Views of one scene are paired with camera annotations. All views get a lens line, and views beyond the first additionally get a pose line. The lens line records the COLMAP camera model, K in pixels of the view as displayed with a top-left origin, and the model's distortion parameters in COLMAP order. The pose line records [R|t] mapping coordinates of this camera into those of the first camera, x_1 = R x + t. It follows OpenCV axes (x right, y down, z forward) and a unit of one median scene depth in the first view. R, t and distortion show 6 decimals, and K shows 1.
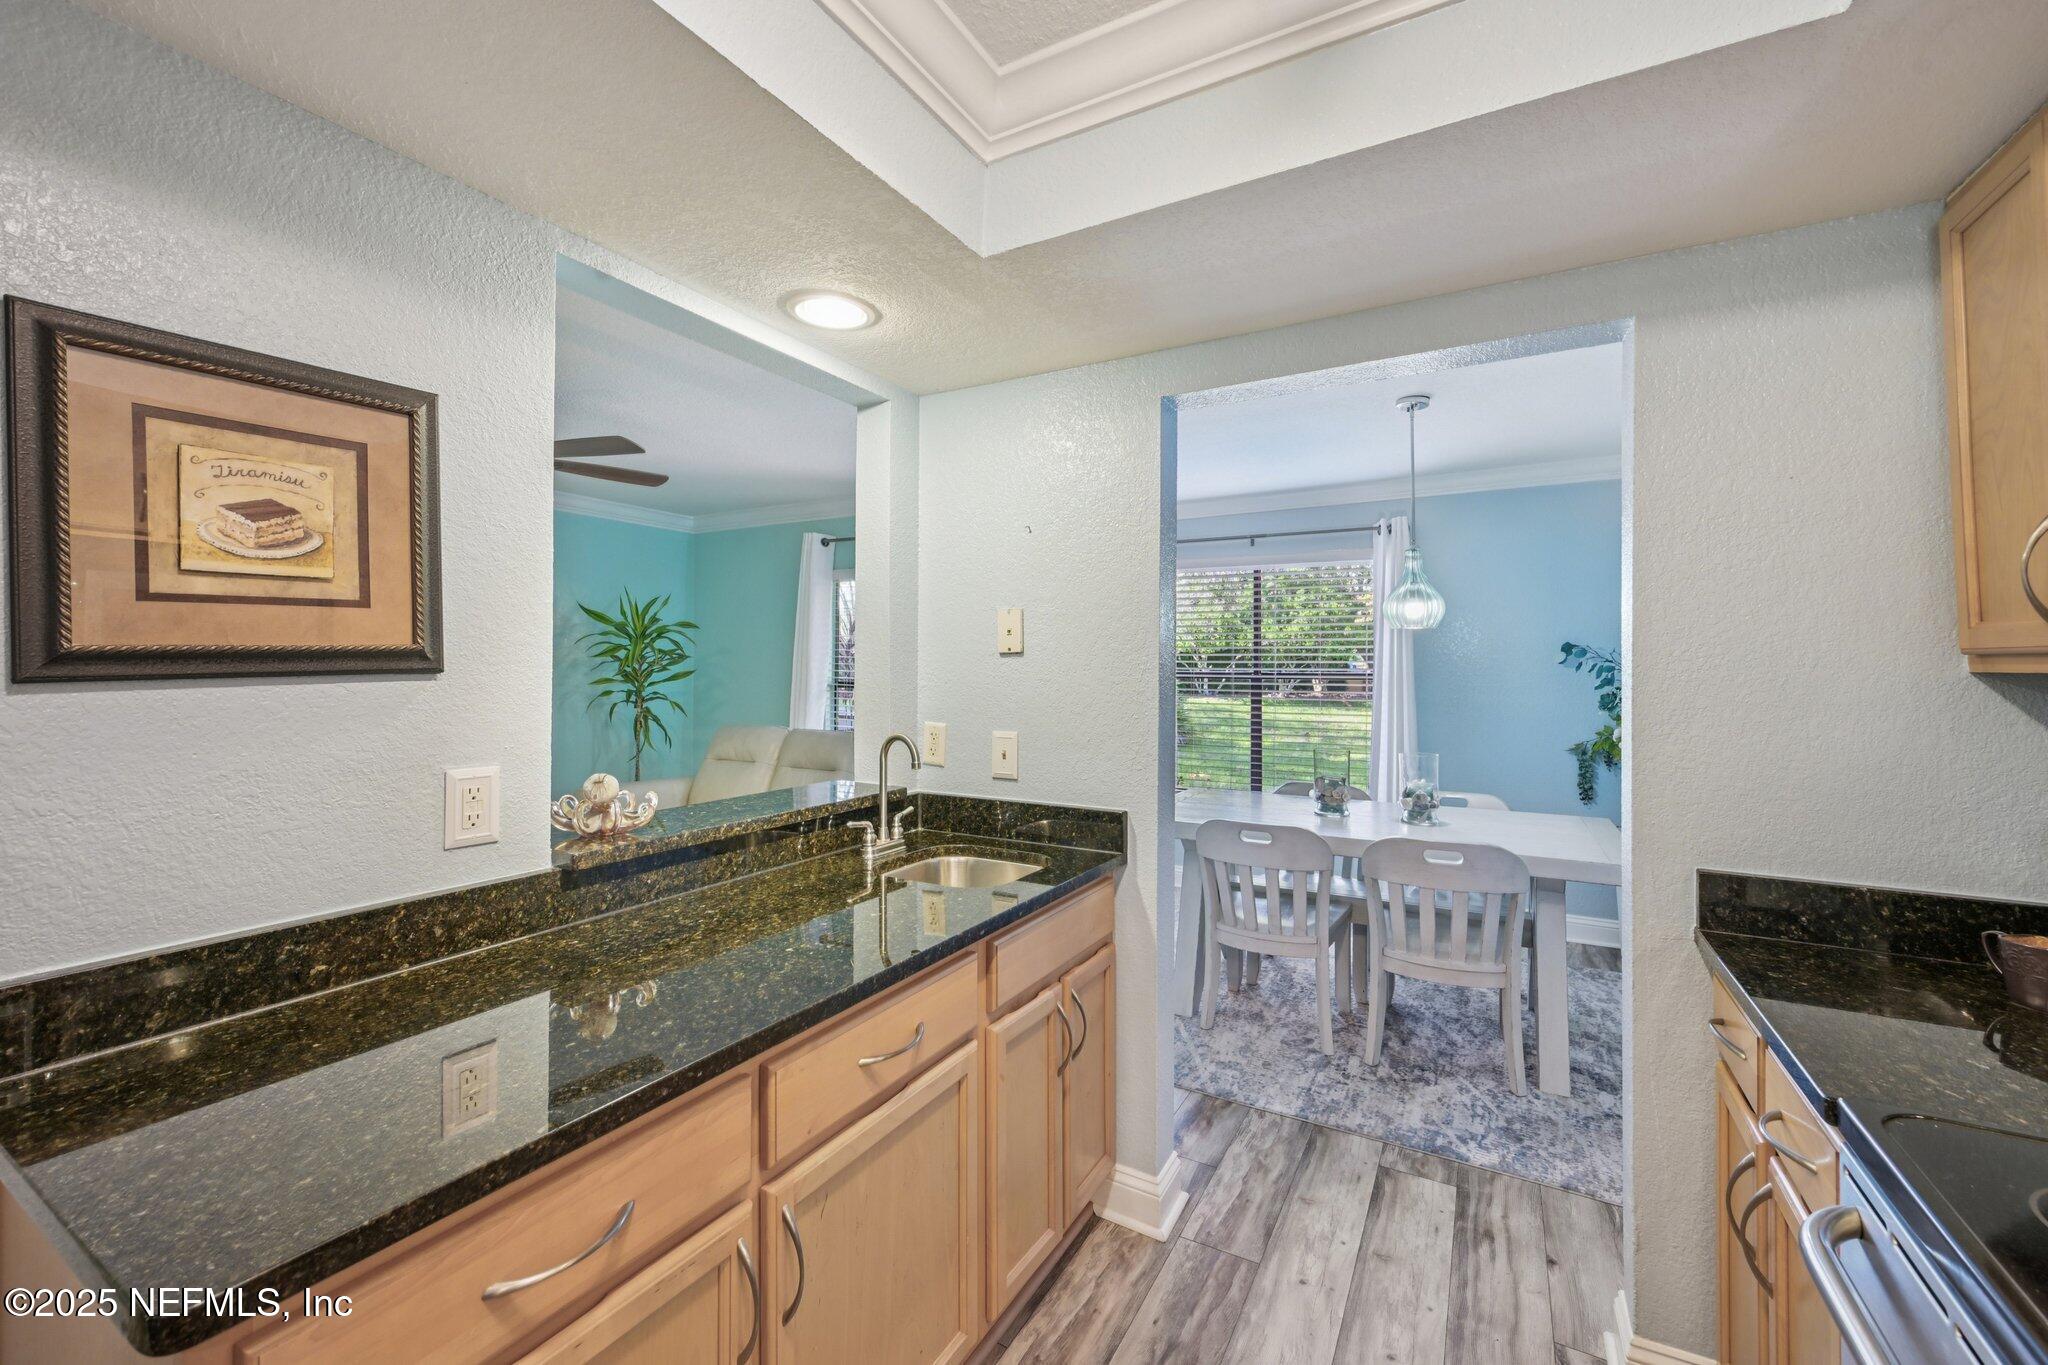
lens RADIAL K [[809.8, 0, 1038.4], [0, 809.8, 665.0], [0, 0, 1]] dist [-0.002397, 0.000625]
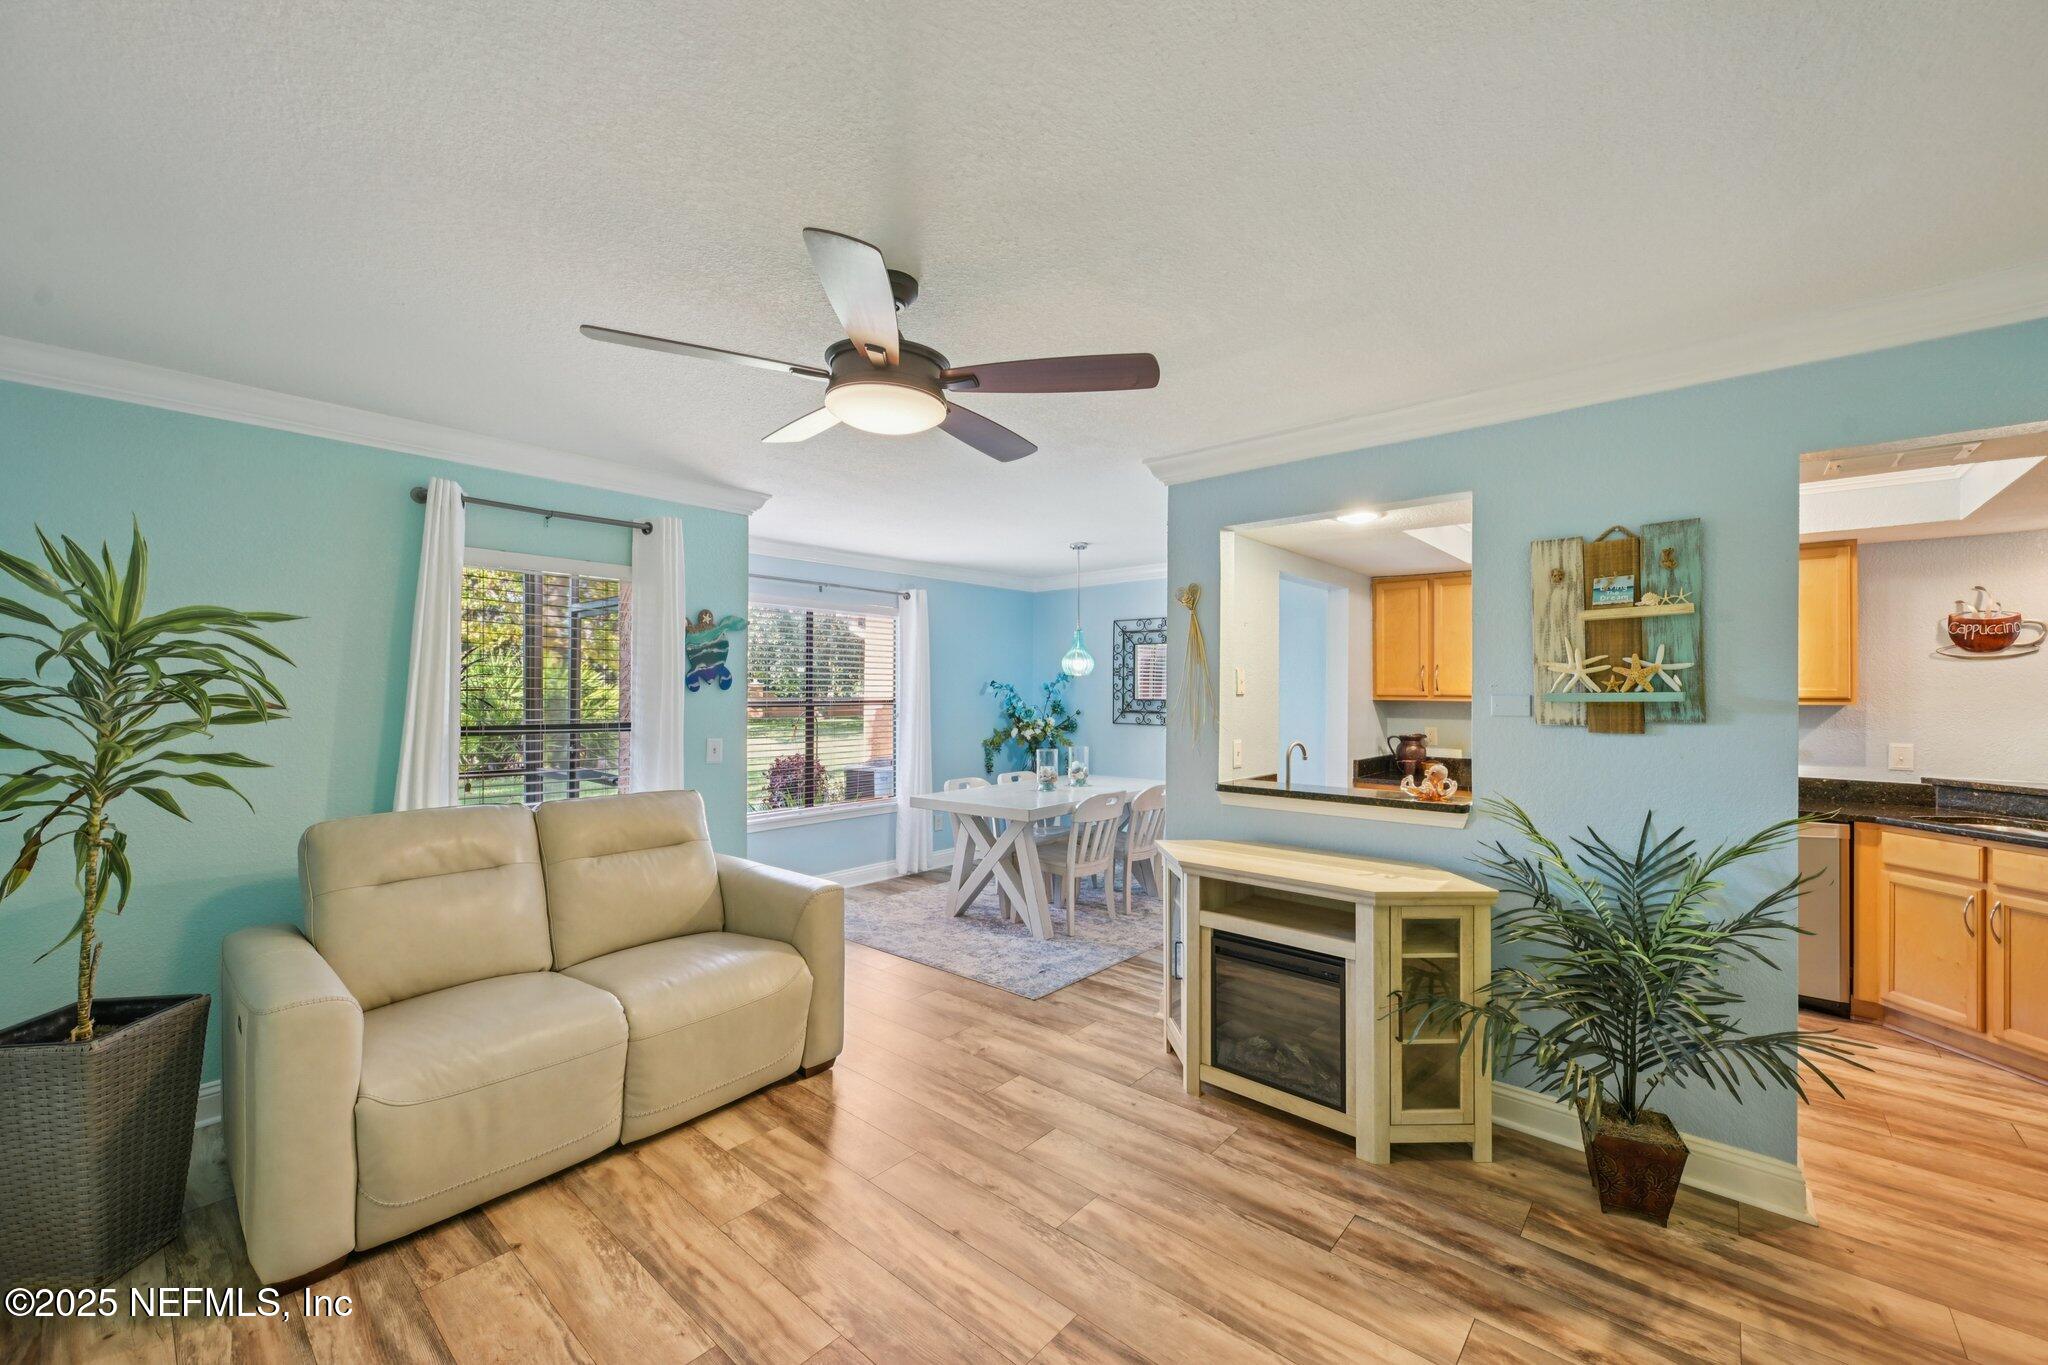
lens RADIAL K [[809.8, 0, 1012.5], [0, 809.8, 690.6], [0, 0, 1]] dist [-0.002397, 0.000625]
pose [[0.214693, -0.004685, 0.976670, -1.645489], [-0.004748, 0.999972, 0.005840, -0.028086], [-0.976670, -0.005891, 0.214665, 0.988694]]
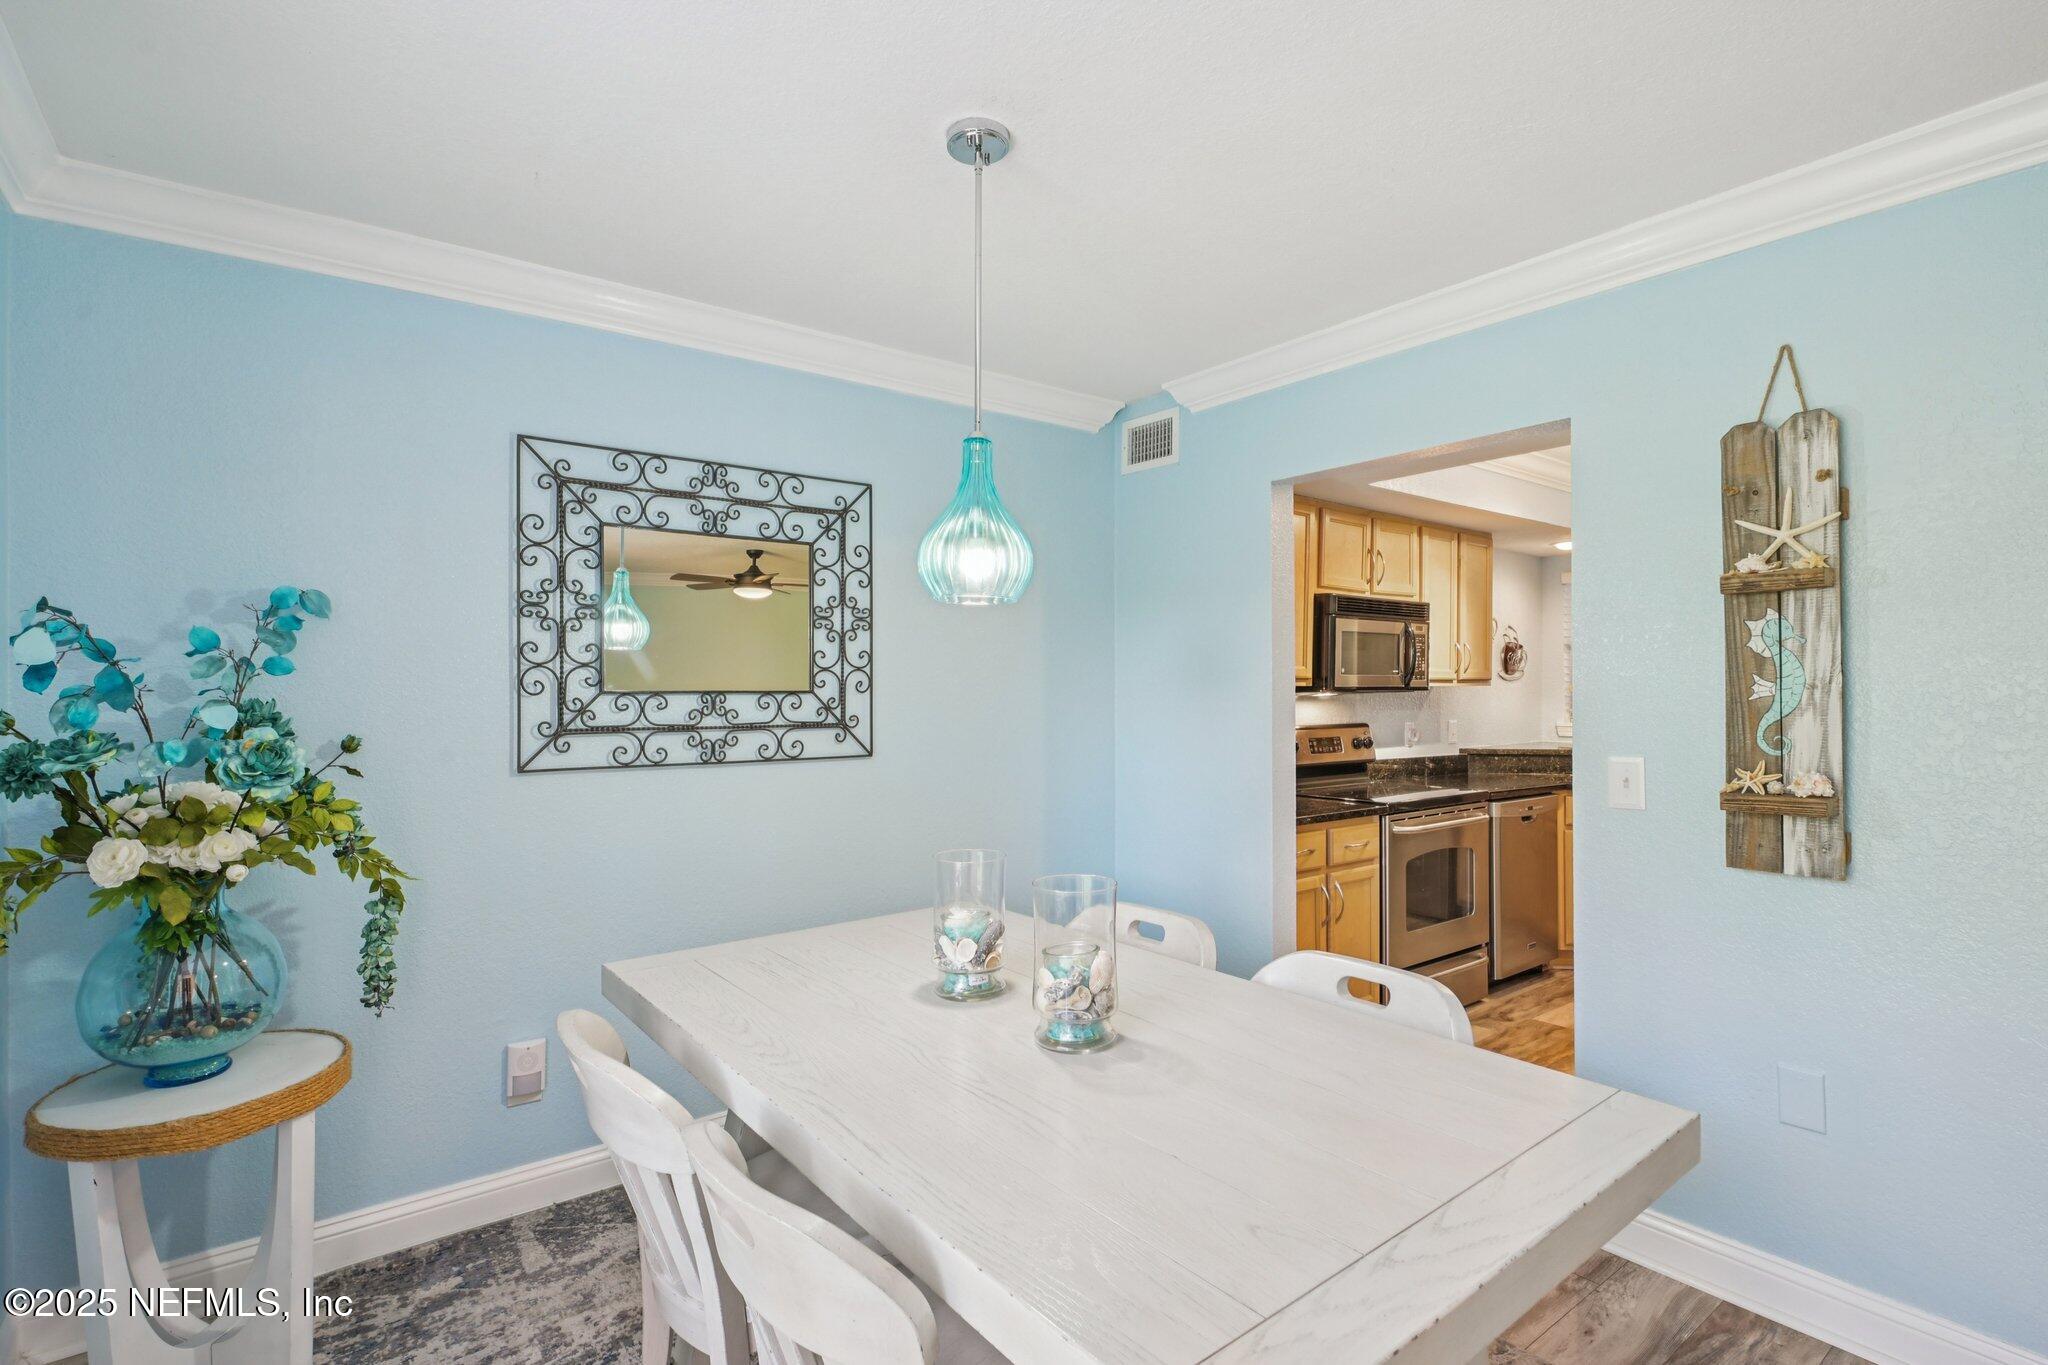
lens RADIAL K [[992.2, 0, 1027.3], [0, 992.2, 696.8], [0, 0, 1]] dist [0.000395, 0.000496]
pose [[-0.920751, -0.007463, 0.390080, 0.266640], [-0.004165, 0.999948, 0.009299, 0.008569], [-0.390129, 0.006937, -0.920734, 2.003220]]
